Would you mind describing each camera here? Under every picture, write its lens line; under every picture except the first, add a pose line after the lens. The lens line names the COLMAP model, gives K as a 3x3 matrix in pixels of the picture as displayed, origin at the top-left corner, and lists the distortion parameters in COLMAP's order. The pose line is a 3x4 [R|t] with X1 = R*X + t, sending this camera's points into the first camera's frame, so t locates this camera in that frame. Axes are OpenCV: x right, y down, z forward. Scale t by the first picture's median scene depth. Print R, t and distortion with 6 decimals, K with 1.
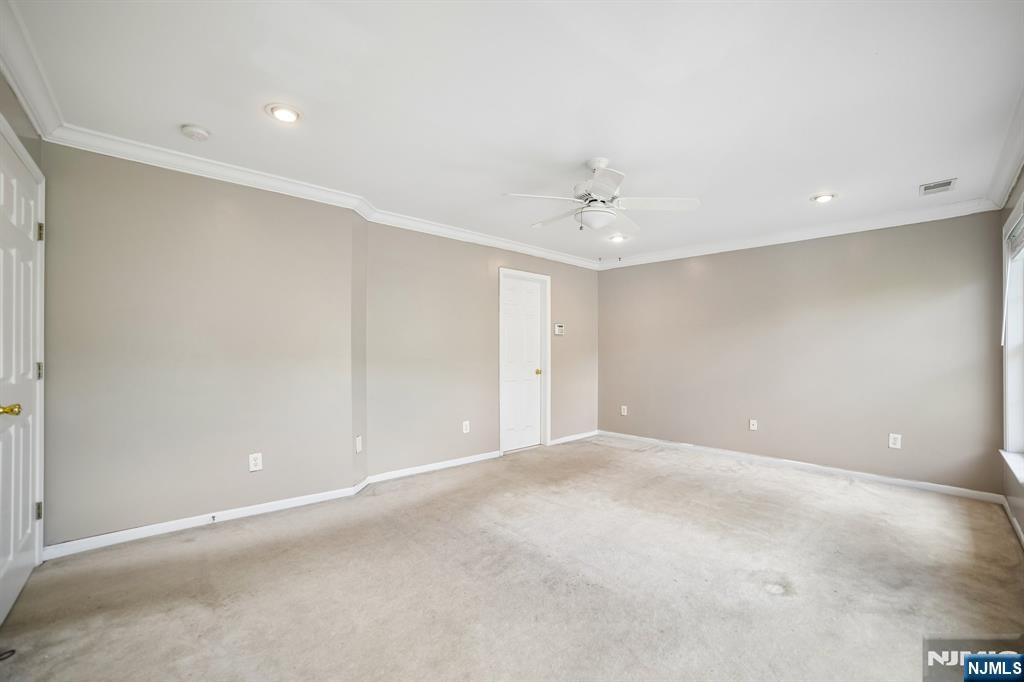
lens RADIAL K [[413.5, 0, 484.5], [0, 413.5, 347.3], [0, 0, 1]] dist [-0.041584, 0.000255]
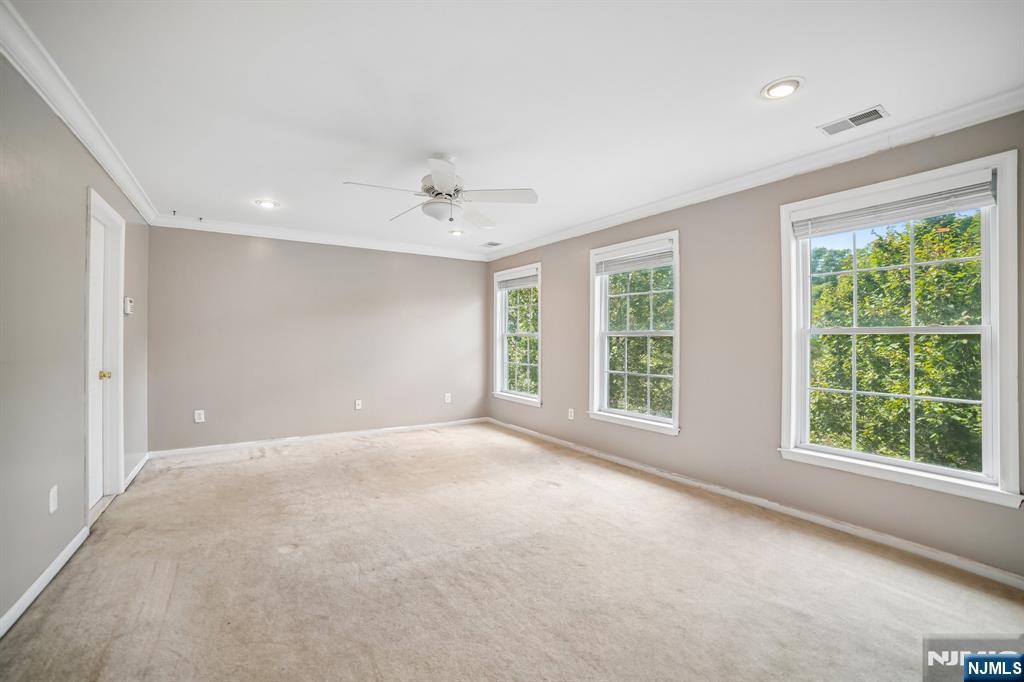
lens RADIAL K [[431.4, 0, 512.1], [0, 431.4, 323.6], [0, 0, 1]] dist [-0.113867, 0.035442]
pose [[0.134969, 0.031662, 0.990344, -0.534252], [-0.004645, 0.999499, -0.031321, 0.001611], [-0.990839, -0.000373, 0.135048, 0.493188]]
